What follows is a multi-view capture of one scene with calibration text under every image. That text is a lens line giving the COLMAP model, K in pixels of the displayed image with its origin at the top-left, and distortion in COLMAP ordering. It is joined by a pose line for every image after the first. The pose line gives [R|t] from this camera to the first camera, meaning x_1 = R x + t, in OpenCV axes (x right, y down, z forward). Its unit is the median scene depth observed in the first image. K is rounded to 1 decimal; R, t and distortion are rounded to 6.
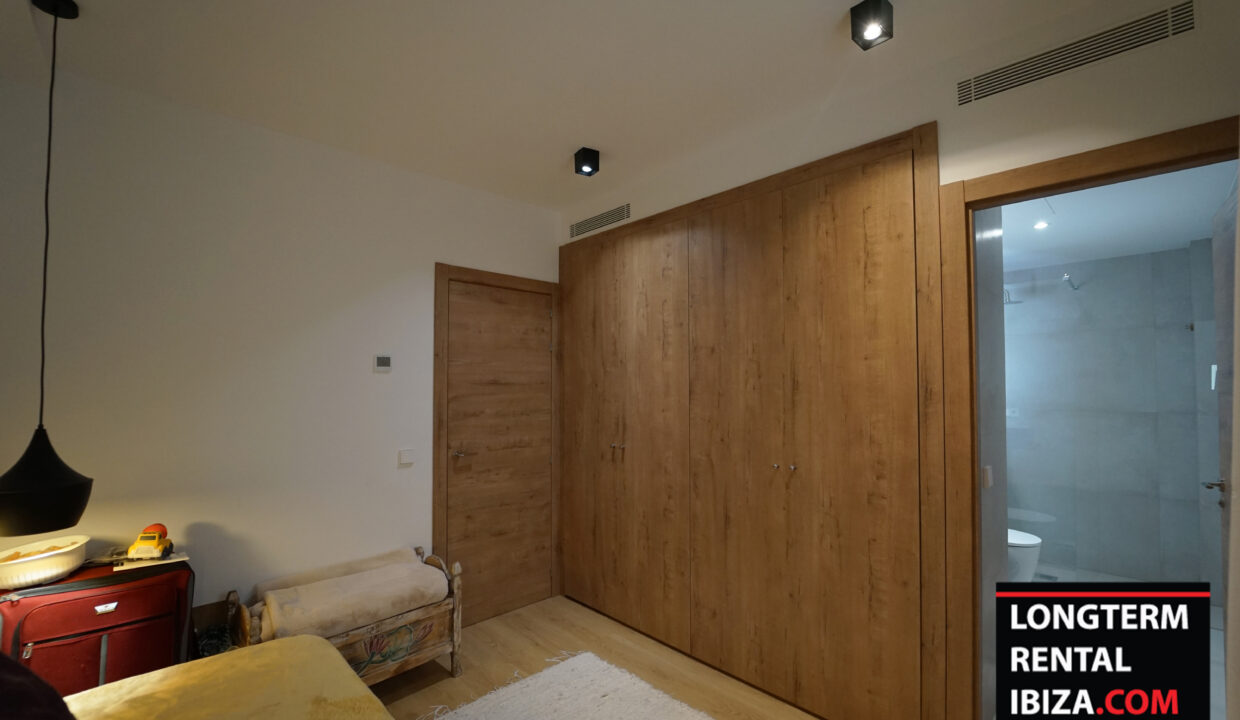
lens RADIAL K [[511.1, 0, 623.8], [0, 511.1, 371.9], [0, 0, 1]] dist [-0.019292, -0.000273]
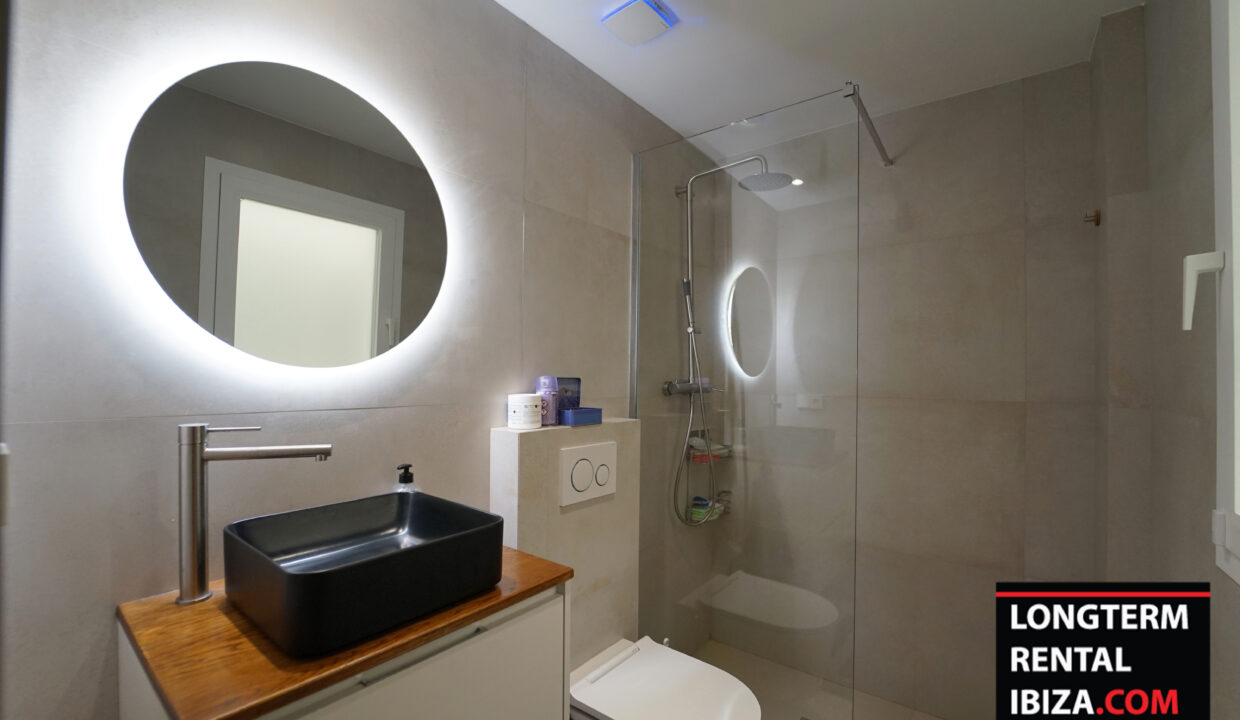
lens RADIAL K [[511.1, 0, 613.2], [0, 511.1, 363.5], [0, 0, 1]] dist [-0.019292, -0.000273]
pose [[0.990753, 0.015766, 0.134757, 0.594828], [-0.017738, 0.999752, 0.013444, 0.044258], [-0.134512, -0.015710, 0.990787, 0.560026]]
